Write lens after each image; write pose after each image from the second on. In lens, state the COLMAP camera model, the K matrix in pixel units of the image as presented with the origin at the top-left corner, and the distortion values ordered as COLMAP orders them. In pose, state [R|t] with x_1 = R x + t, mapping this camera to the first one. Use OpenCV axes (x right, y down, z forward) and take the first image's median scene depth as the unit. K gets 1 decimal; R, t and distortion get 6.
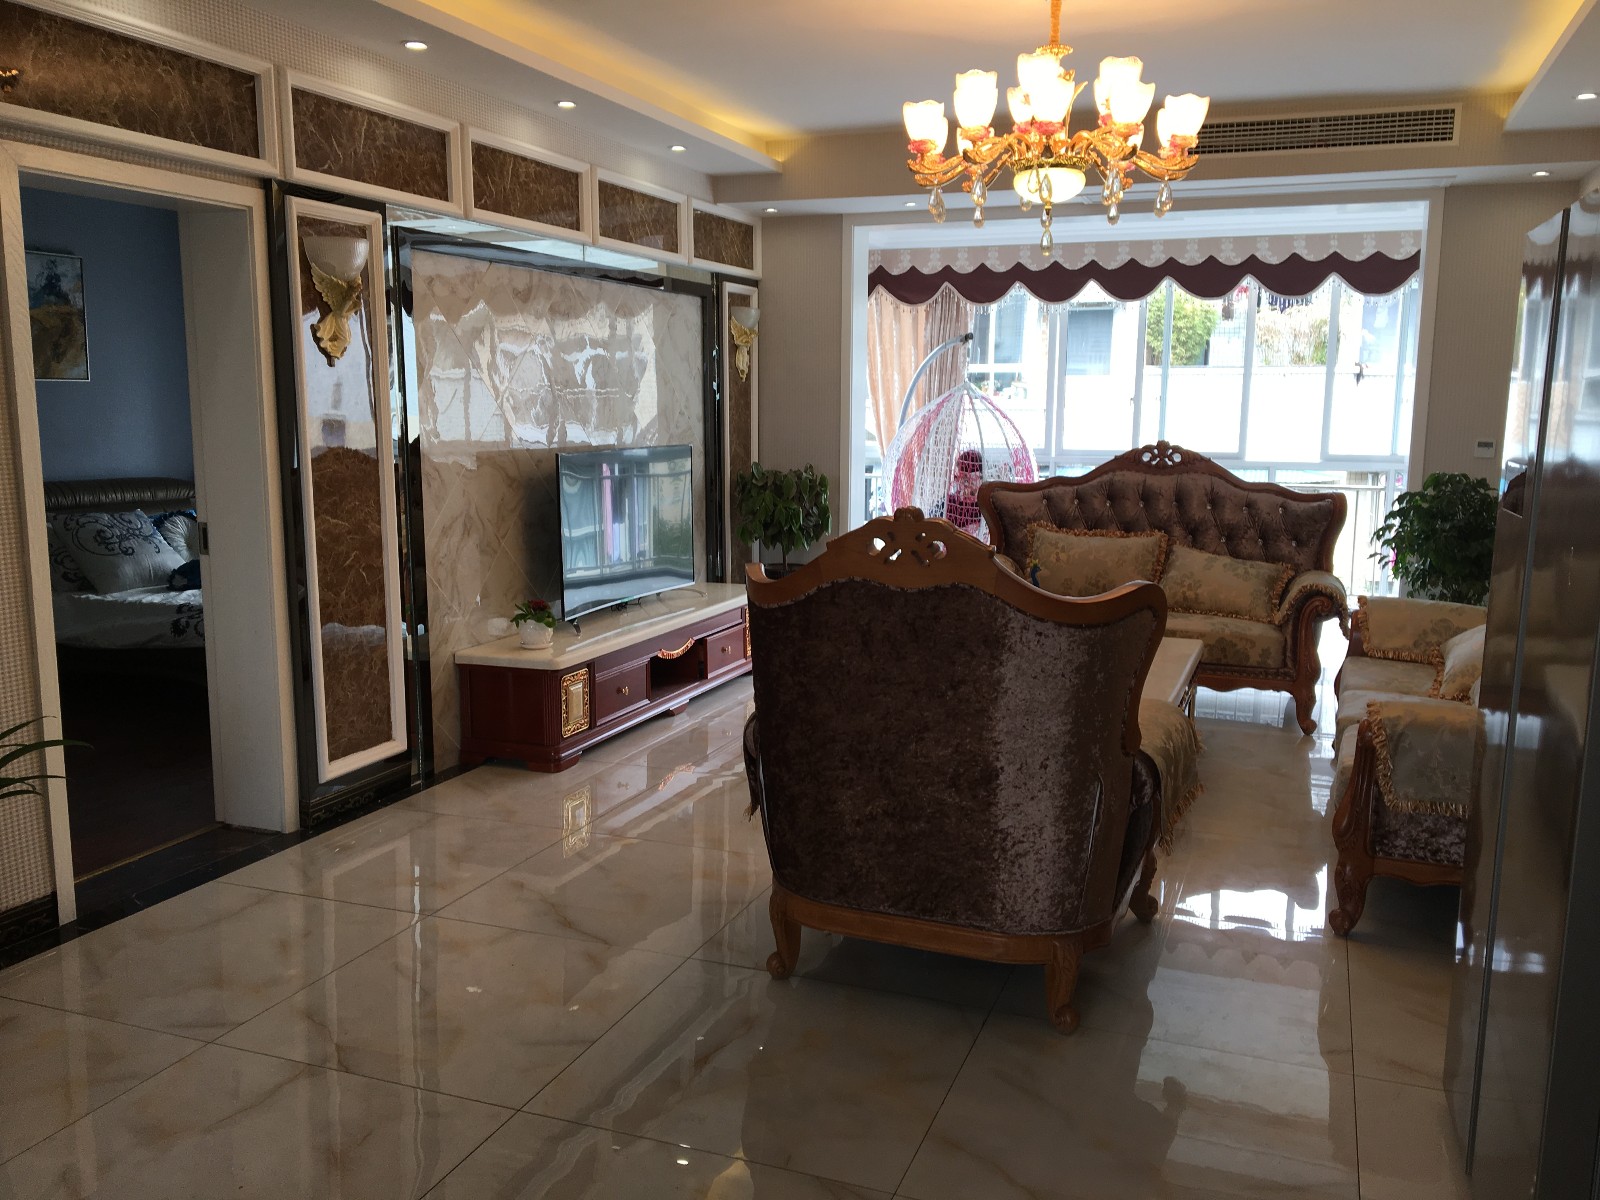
lens RADIAL K [[1336.6, 0, 800.0], [0, 1336.6, 600.0], [0, 0, 1]] dist [0.109562, -0.169075]
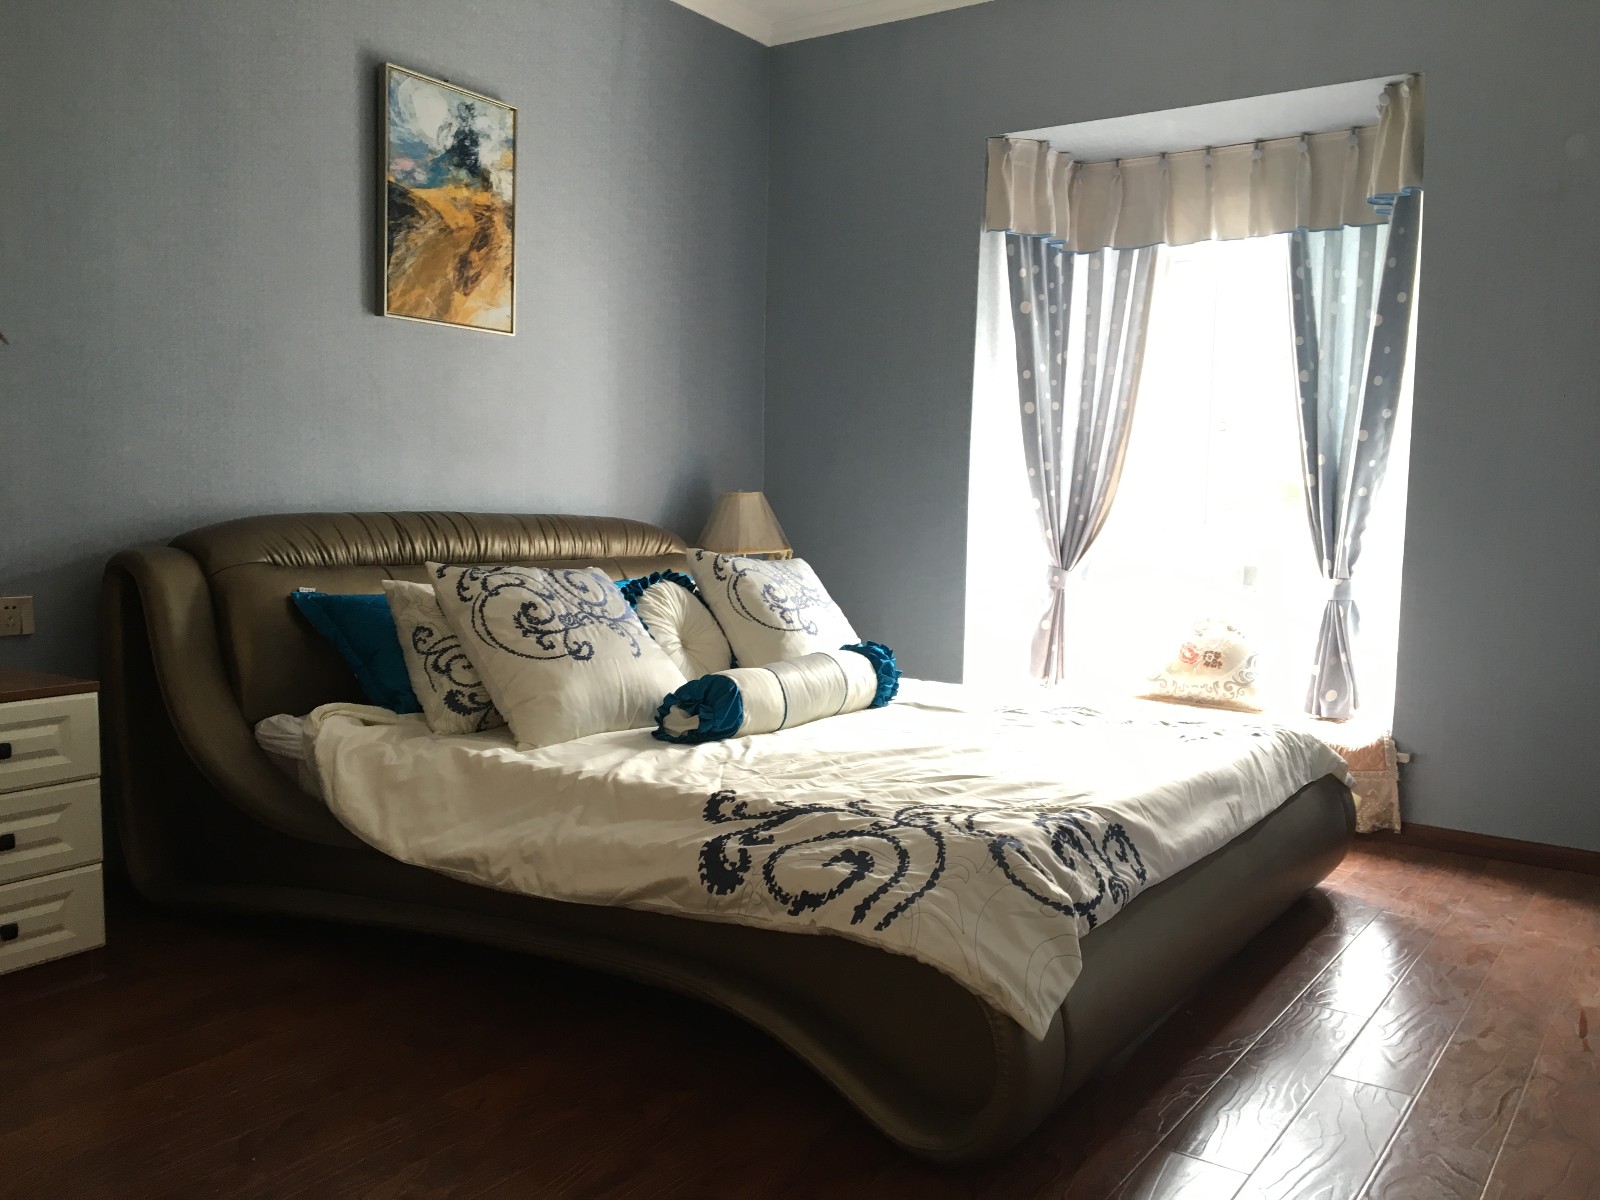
lens RADIAL K [[1353.3, 0, 799.1], [0, 1353.3, 586.0], [0, 0, 1]] dist [0.107933, -0.190985]
pose [[0.970233, 0.027453, -0.240611, -0.307668], [-0.048616, 0.995408, -0.082464, -0.023054], [0.237242, 0.091707, 0.967112, 0.562510]]
